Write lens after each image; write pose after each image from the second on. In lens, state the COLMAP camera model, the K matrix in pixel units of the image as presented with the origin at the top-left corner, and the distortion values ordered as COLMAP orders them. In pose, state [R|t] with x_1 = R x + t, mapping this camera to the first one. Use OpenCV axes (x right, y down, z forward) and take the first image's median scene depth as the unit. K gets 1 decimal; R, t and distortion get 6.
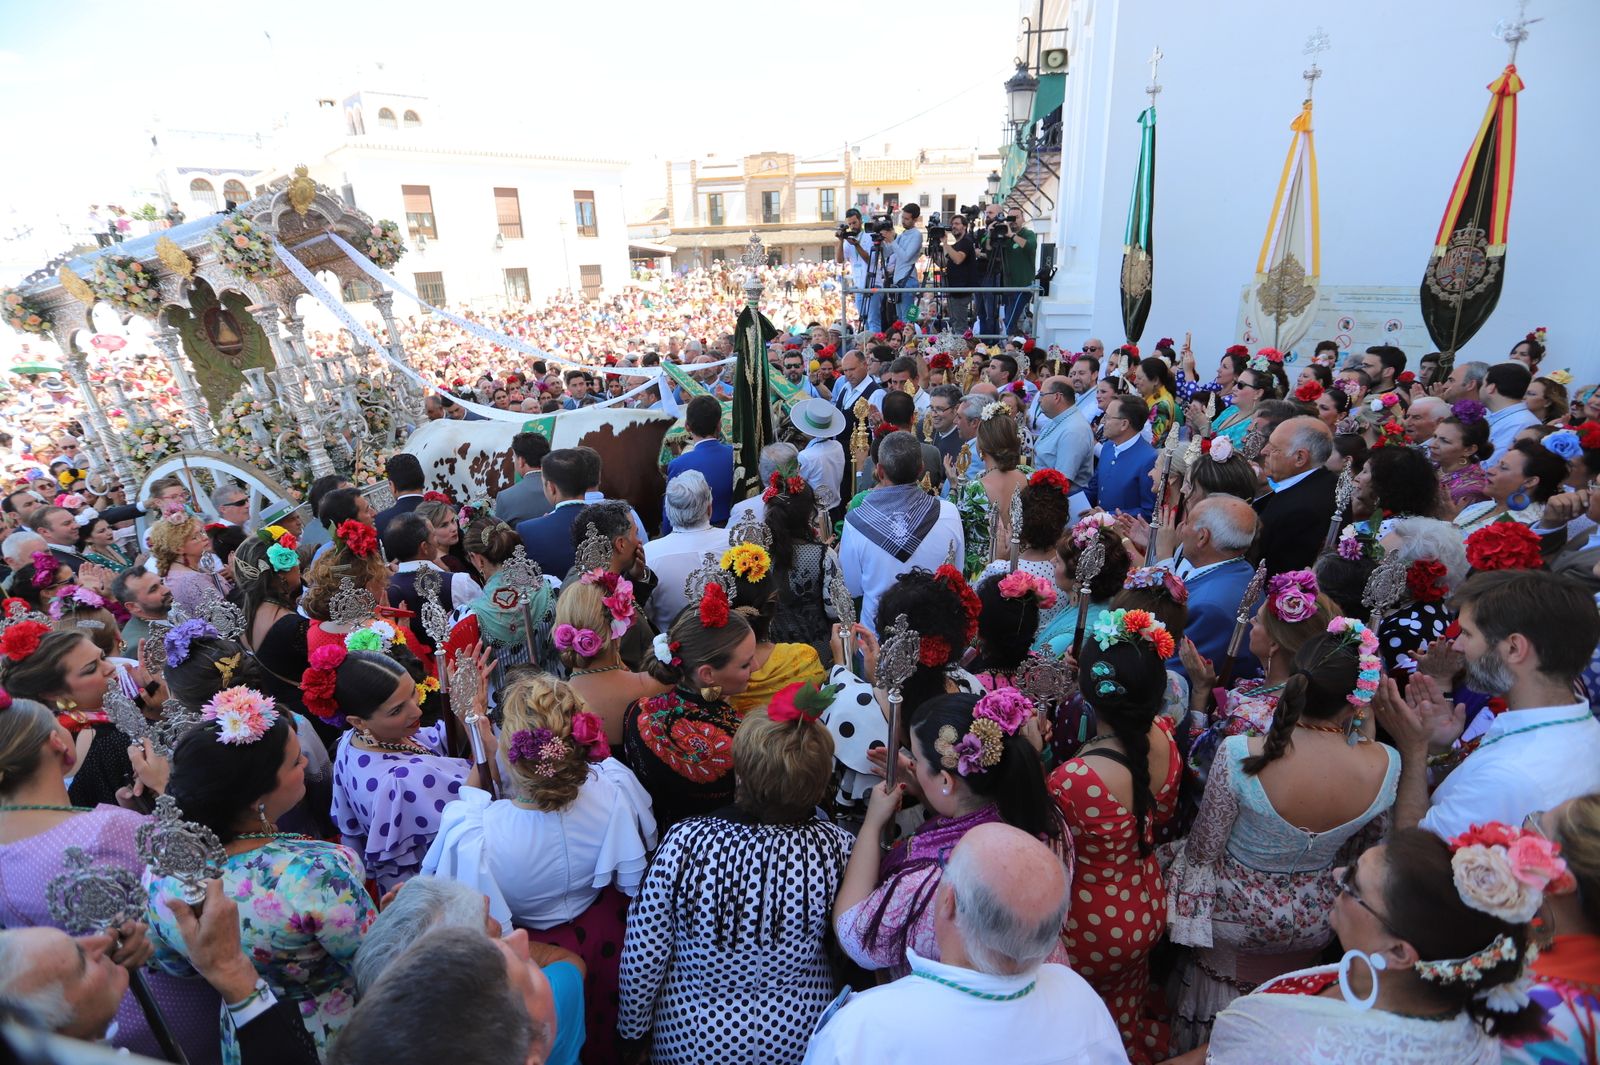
lens RADIAL K [[778.9, 0, 800.0], [0, 778.9, 532.5], [0, 0, 1]] dist [-0.085318, 0.043269]
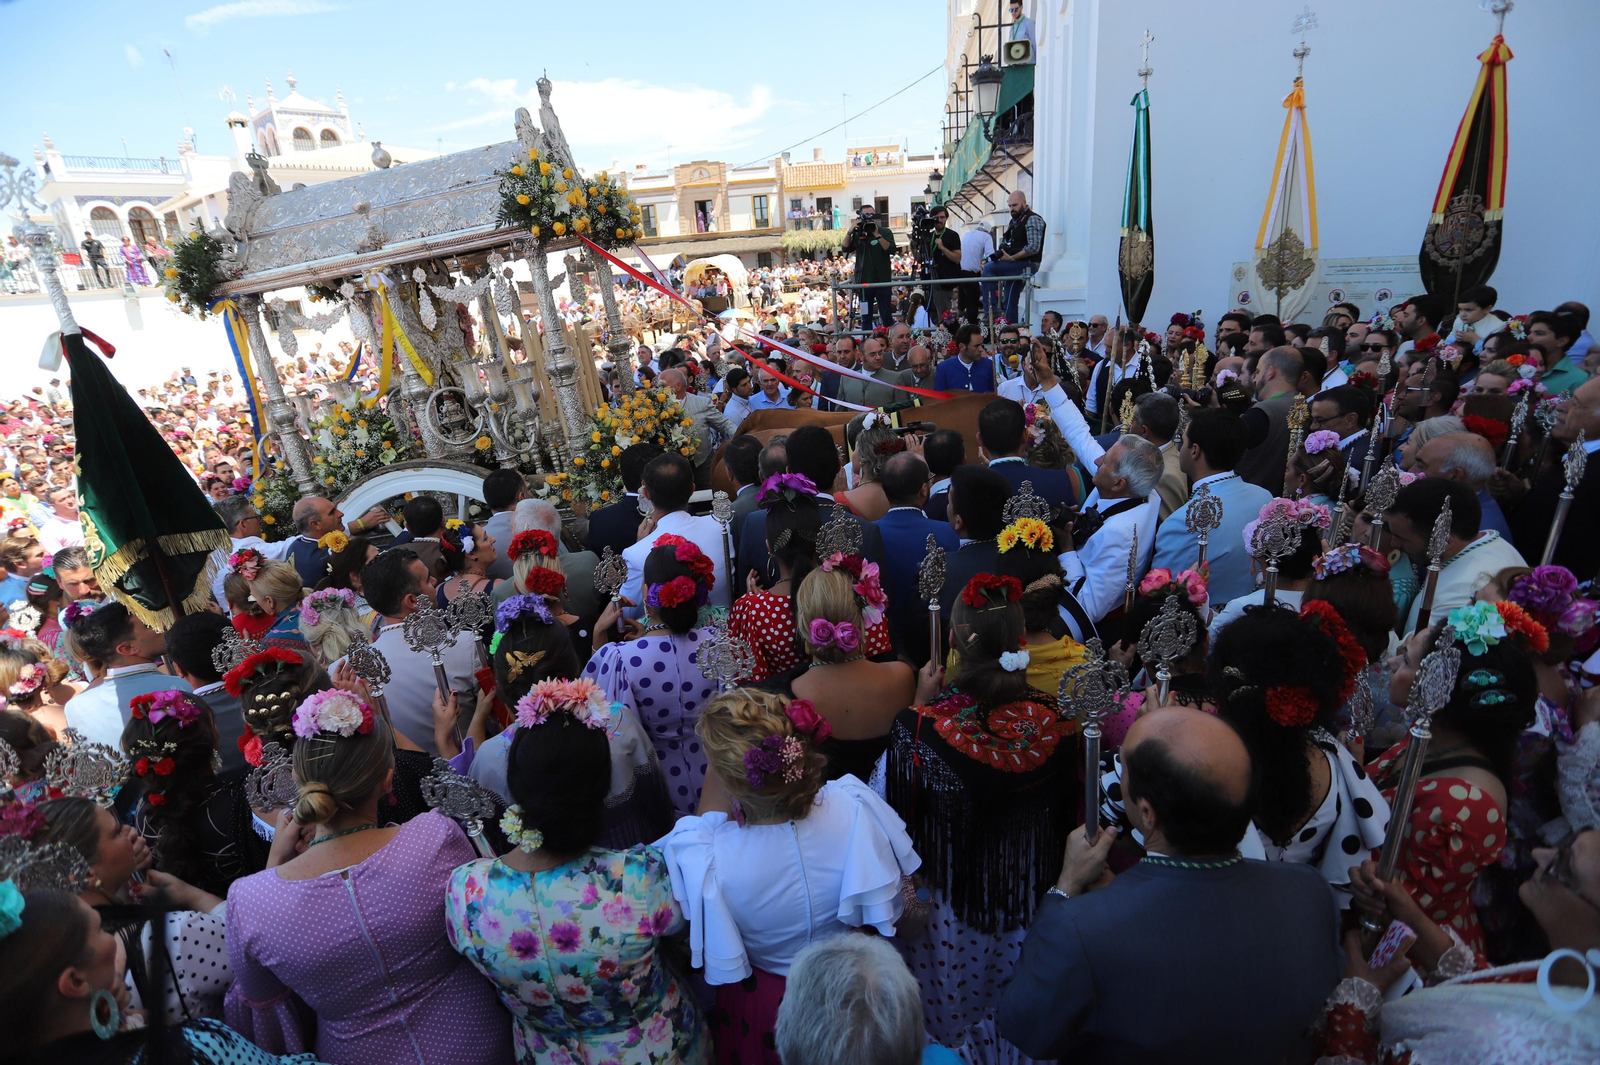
lens RADIAL K [[778.9, 0, 800.0], [0, 778.9, 532.5], [0, 0, 1]] dist [-0.085318, 0.043269]
pose [[0.995961, -0.061683, 0.065246, -0.099958], [0.062223, 0.998043, -0.006267, 0.006974], [-0.064731, 0.010301, 0.997850, 0.027861]]
